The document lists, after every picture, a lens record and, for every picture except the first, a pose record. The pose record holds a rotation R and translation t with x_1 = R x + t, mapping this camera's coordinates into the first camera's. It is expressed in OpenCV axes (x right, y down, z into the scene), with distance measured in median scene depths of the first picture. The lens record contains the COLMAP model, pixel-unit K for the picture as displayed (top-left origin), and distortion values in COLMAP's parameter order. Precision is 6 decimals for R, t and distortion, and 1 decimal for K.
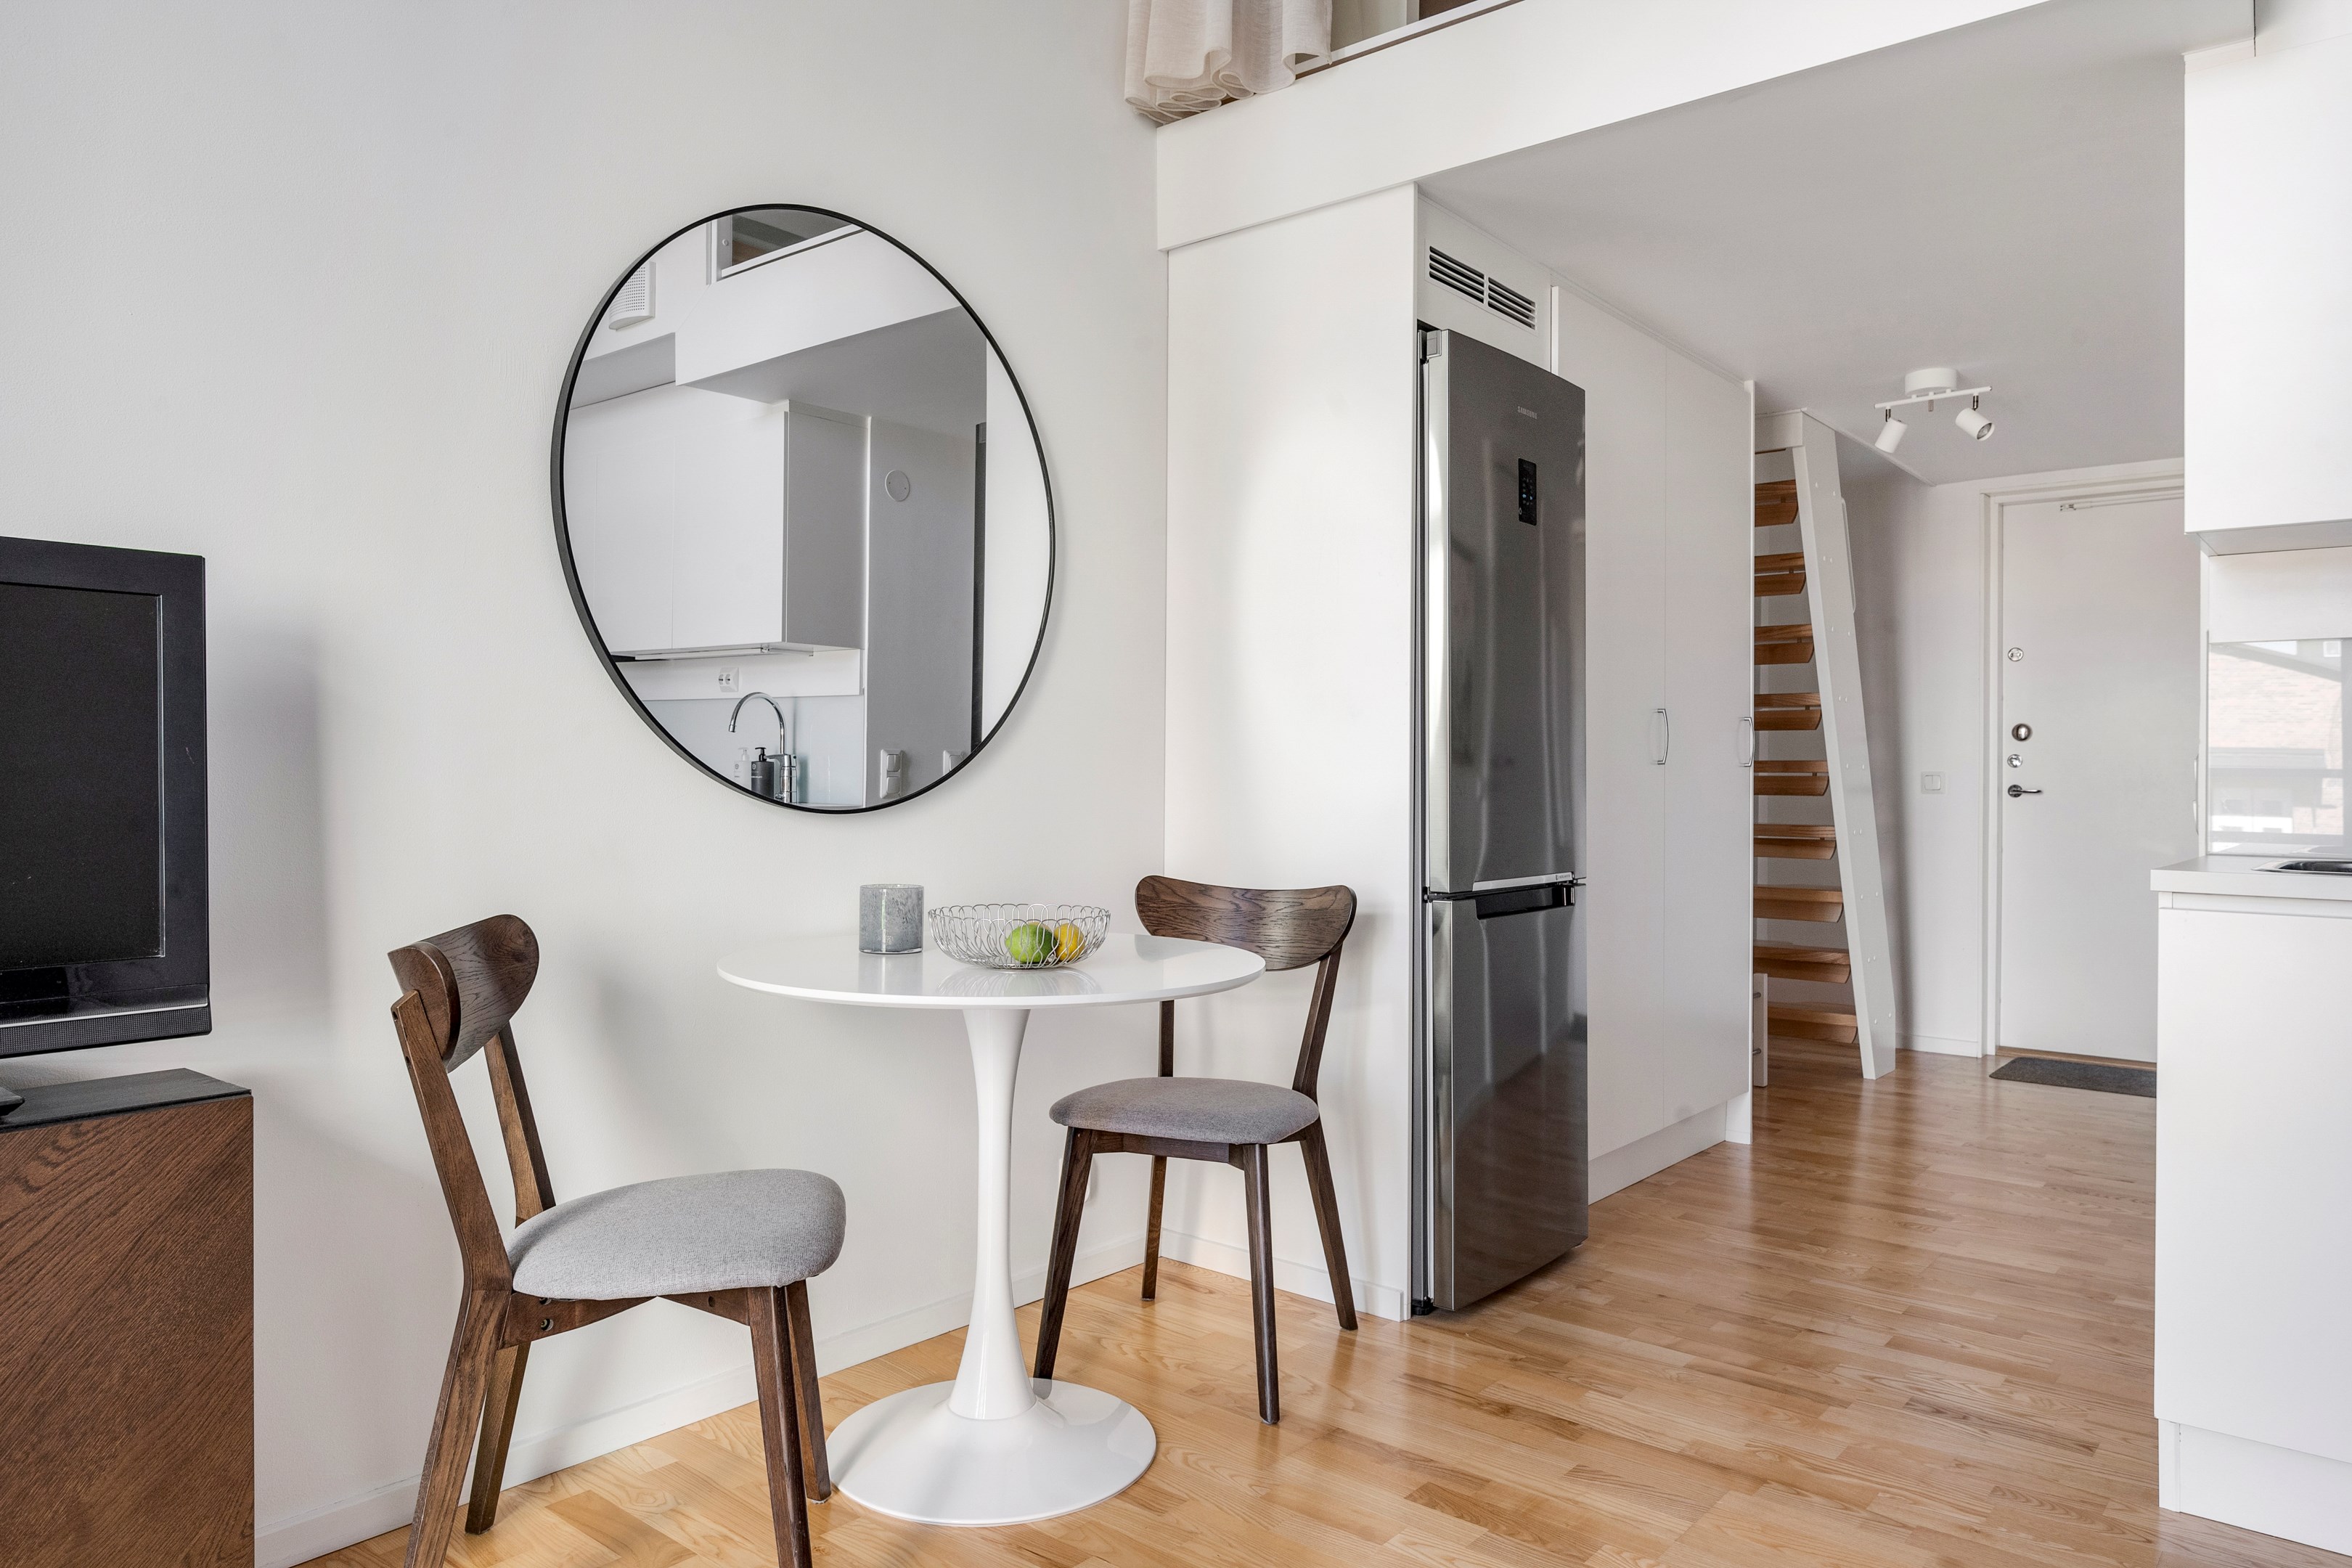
lens RADIAL K [[1538.5, 0, 1176.5], [0, 1538.5, 751.8], [0, 0, 1]] dist [-0.005887, 0.000404]
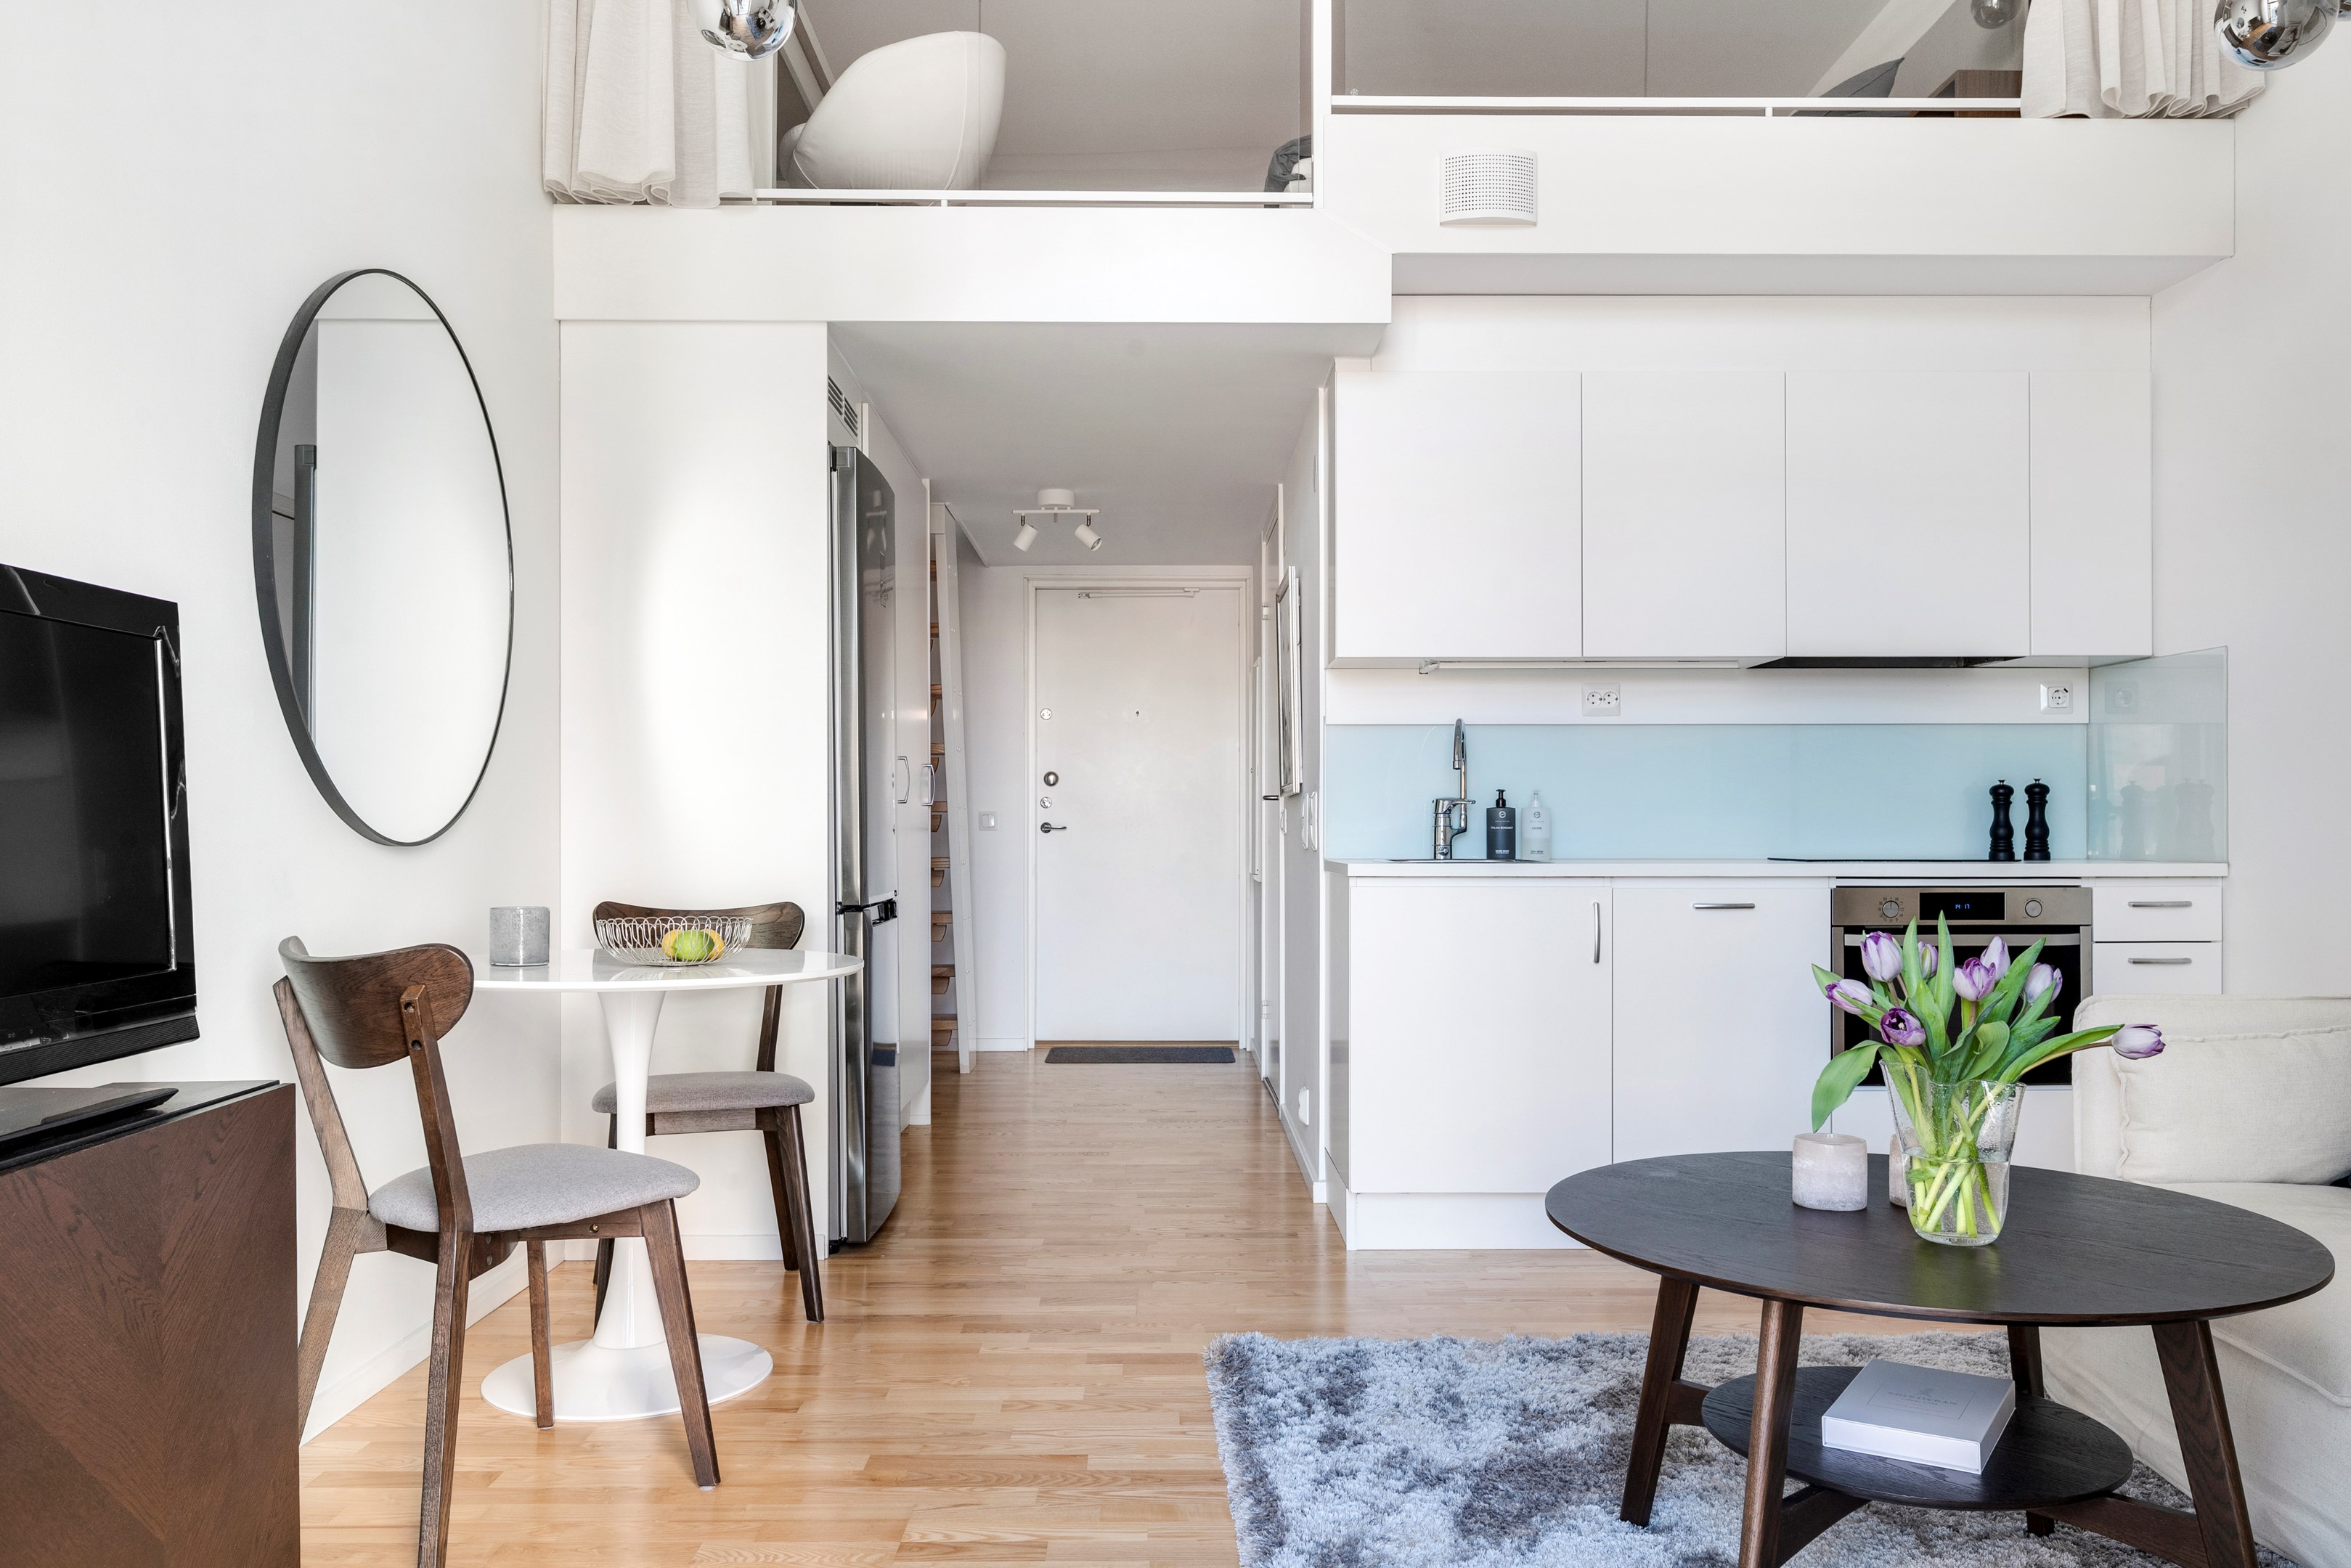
lens RADIAL K [[1820.3, 0, 1175.5], [0, 1820.3, 784.0], [0, 0, 1]] dist [0.007626, -0.000042]
pose [[0.757564, 0.009148, 0.652697, -0.509843], [-0.004930, 0.999953, -0.008293, 0.004328], [-0.652742, 0.003064, 0.757574, -0.238264]]
